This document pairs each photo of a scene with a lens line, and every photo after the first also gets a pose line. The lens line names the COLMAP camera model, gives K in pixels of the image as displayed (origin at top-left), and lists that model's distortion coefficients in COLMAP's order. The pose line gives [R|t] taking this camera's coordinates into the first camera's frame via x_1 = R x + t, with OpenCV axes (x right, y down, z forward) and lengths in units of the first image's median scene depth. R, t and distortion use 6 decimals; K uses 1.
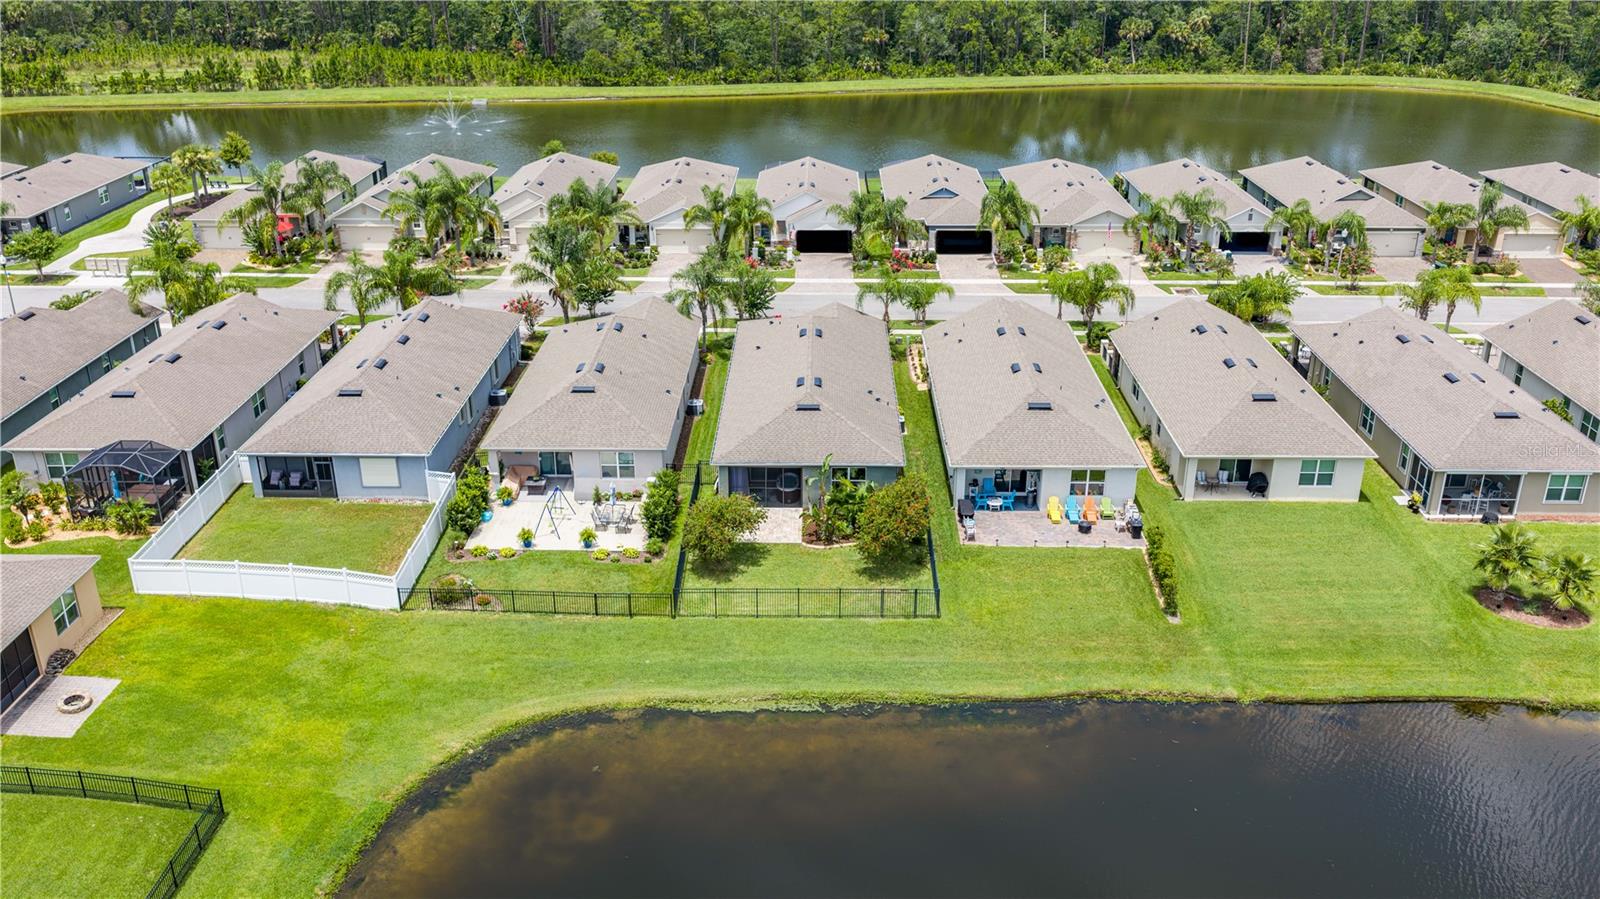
lens RADIAL K [[1427.0, 0, 800.0], [0, 1427.0, 449.5], [0, 0, 1]] dist [-0.044560, 0.003137]
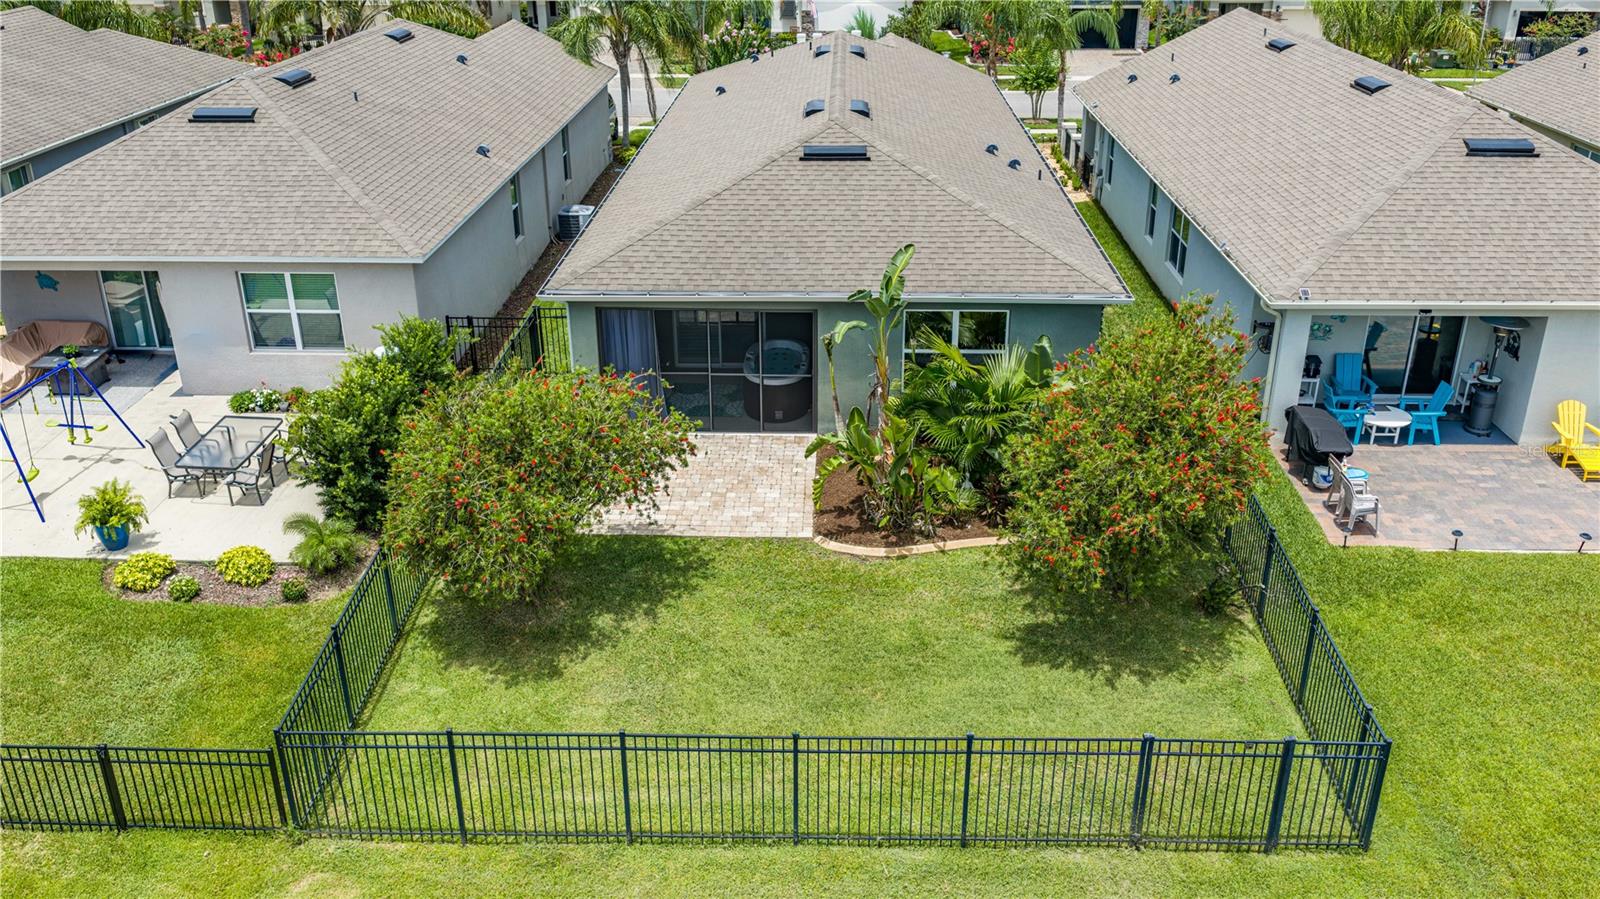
lens RADIAL K [[1427.0, 0, 800.0], [0, 1427.0, 449.5], [0, 0, 1]] dist [-0.044560, 0.003137]
pose [[0.999890, 0.005107, -0.013908, 0.002597], [-0.004897, 0.999875, 0.015066, 0.041561], [0.013983, -0.014996, 0.999790, 0.688548]]
